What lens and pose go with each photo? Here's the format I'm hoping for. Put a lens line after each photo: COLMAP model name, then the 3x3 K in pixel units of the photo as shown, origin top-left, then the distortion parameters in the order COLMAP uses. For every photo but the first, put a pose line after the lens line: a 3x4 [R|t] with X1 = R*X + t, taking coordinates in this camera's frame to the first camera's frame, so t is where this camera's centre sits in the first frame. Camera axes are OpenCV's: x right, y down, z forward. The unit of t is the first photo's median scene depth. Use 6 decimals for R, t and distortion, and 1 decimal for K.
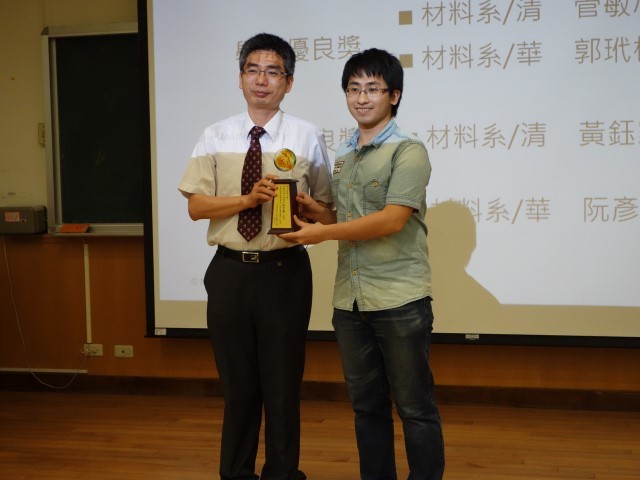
lens RADIAL K [[1125.5, 0, 332.2], [0, 1125.5, 234.7], [0, 0, 1]] dist [0.028267, 0.000000]
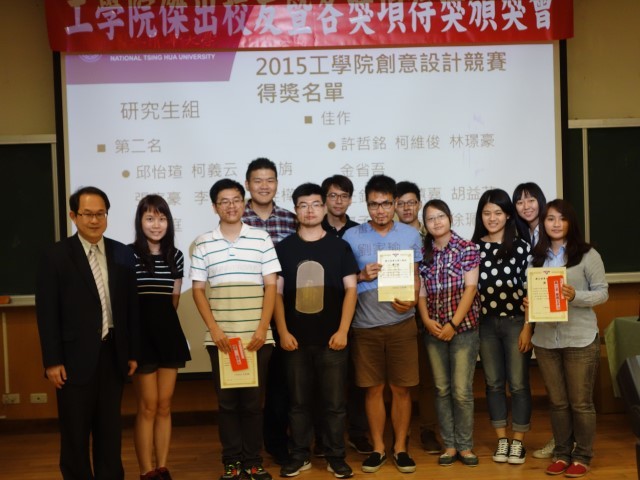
lens RADIAL K [[971.3, 0, 330.3], [0, 971.3, 246.2], [0, 0, 1]] dist [0.043769, 0.000000]
pose [[0.947519, -0.018980, 0.319136, -0.220465], [0.030313, 0.999073, -0.030580, -0.020638], [-0.318260, 0.038649, 0.947215, -0.122049]]
